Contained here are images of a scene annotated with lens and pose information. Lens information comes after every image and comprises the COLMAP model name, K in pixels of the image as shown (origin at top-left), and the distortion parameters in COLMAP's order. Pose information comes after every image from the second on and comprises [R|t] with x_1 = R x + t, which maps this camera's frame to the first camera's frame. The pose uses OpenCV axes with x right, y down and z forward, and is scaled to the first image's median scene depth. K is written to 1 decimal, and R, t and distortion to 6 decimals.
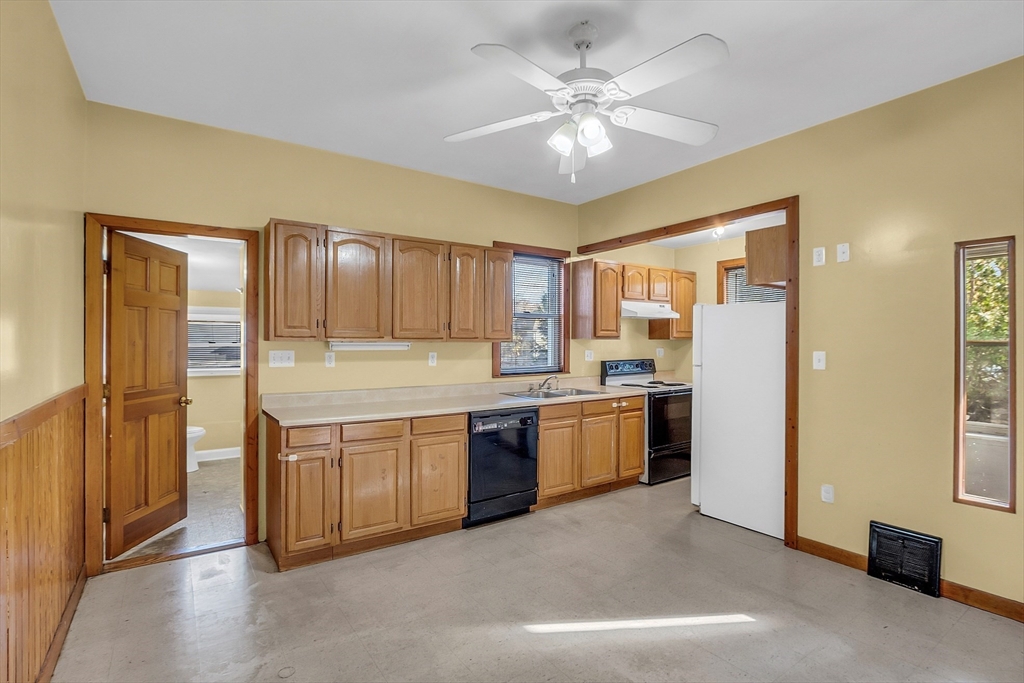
lens RADIAL K [[474.8, 0, 512.0], [0, 474.8, 341.5], [0, 0, 1]] dist [-0.030727, -0.000038]
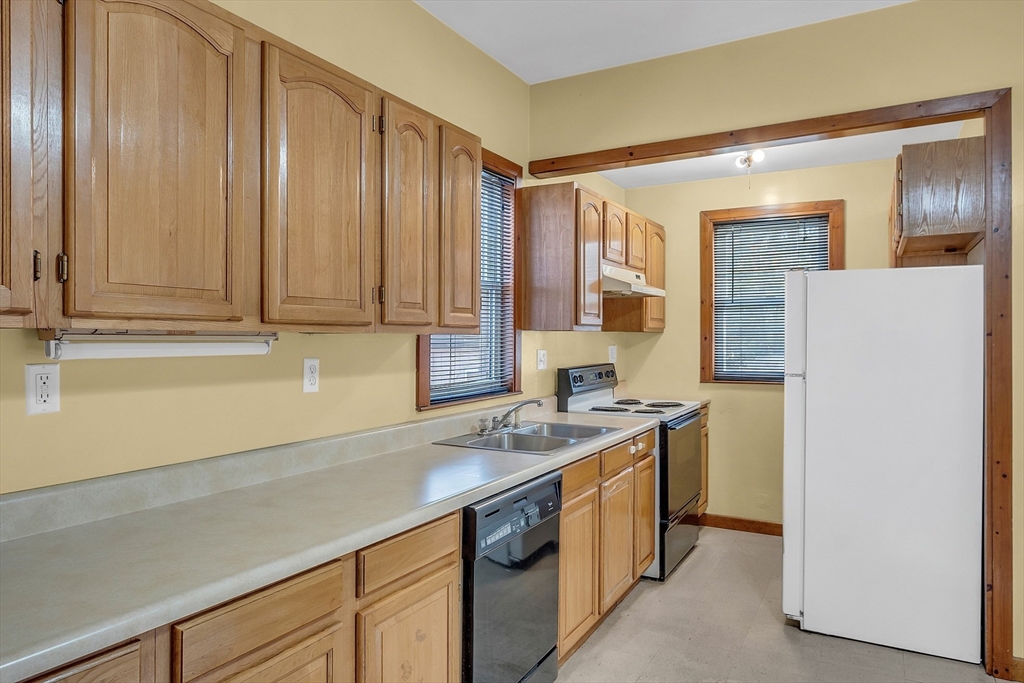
lens RADIAL K [[649.0, 0, 512.0], [0, 649.0, 341.5], [0, 0, 1]] dist [-0.008627, -0.000961]
pose [[0.904415, -0.004672, 0.426628, -0.224131], [0.002098, 0.999977, 0.006505, 0.003625], [-0.426649, -0.004988, 0.904404, 0.372181]]
